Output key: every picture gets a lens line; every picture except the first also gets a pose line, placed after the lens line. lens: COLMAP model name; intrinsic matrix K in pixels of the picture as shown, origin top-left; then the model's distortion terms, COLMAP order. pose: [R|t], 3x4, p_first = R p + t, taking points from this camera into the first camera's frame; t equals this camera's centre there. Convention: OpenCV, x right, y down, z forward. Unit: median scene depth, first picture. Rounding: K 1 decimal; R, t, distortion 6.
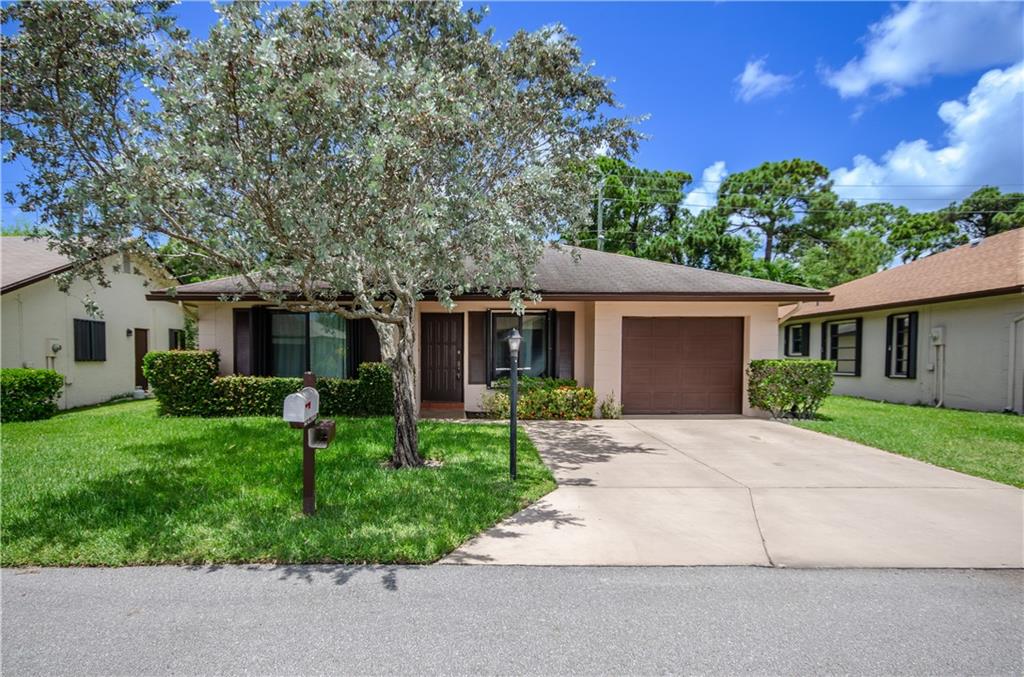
lens RADIAL K [[552.9, 0, 476.1], [0, 552.9, 361.5], [0, 0, 1]] dist [0.019714, -0.000053]
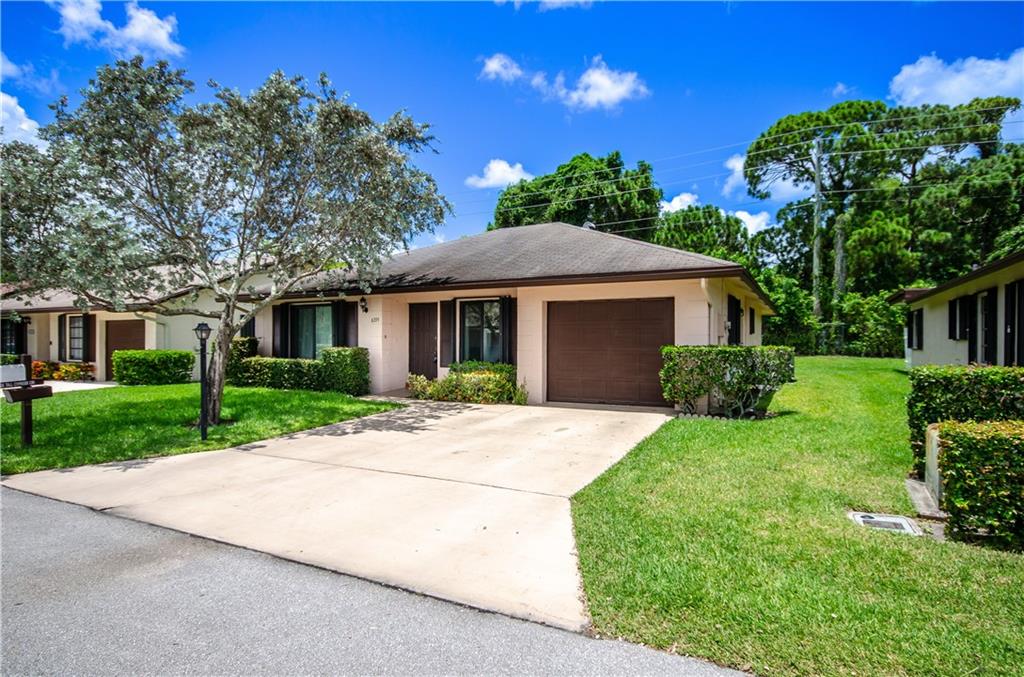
lens RADIAL K [[552.9, 0, 514.8], [0, 552.9, 339.8], [0, 0, 1]] dist [0.019714, -0.000053]
pose [[0.882238, -0.001586, -0.470802, 0.676557], [-0.003104, 0.999953, -0.009185, -0.004062], [0.470794, 0.009565, 0.882191, 0.108431]]
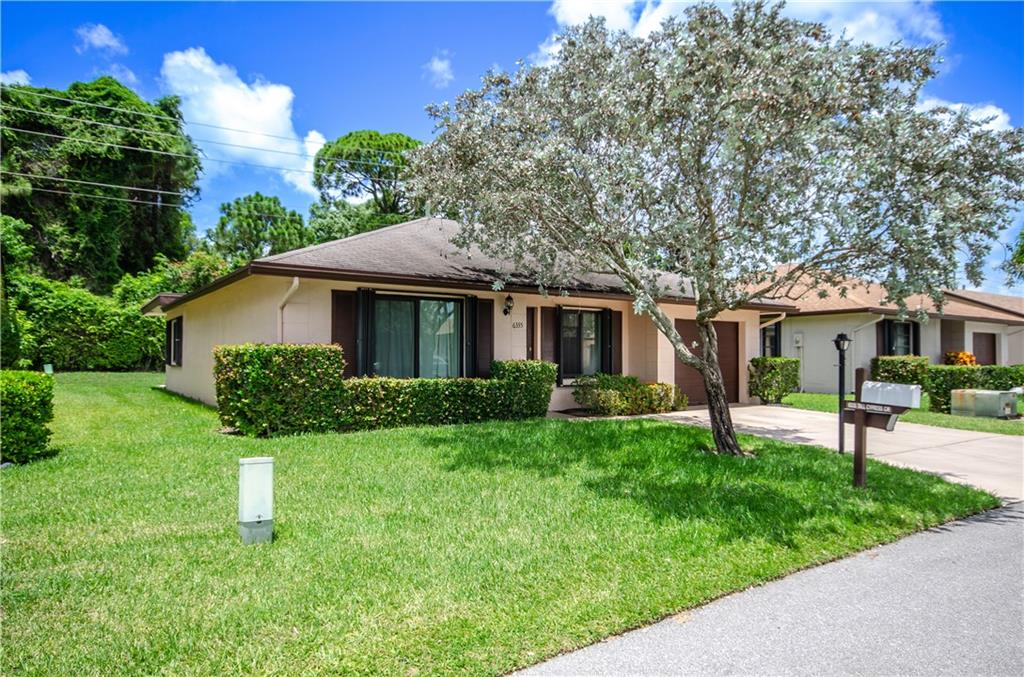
lens RADIAL K [[656.6, 0, 516.8], [0, 656.6, 341.3], [0, 0, 1]] dist [0.007044, 0.002074]
pose [[0.813442, 0.014660, 0.581461, -0.750762], [0.003517, 0.999540, -0.030121, 0.003657], [-0.581635, 0.026547, 0.813017, 0.115269]]
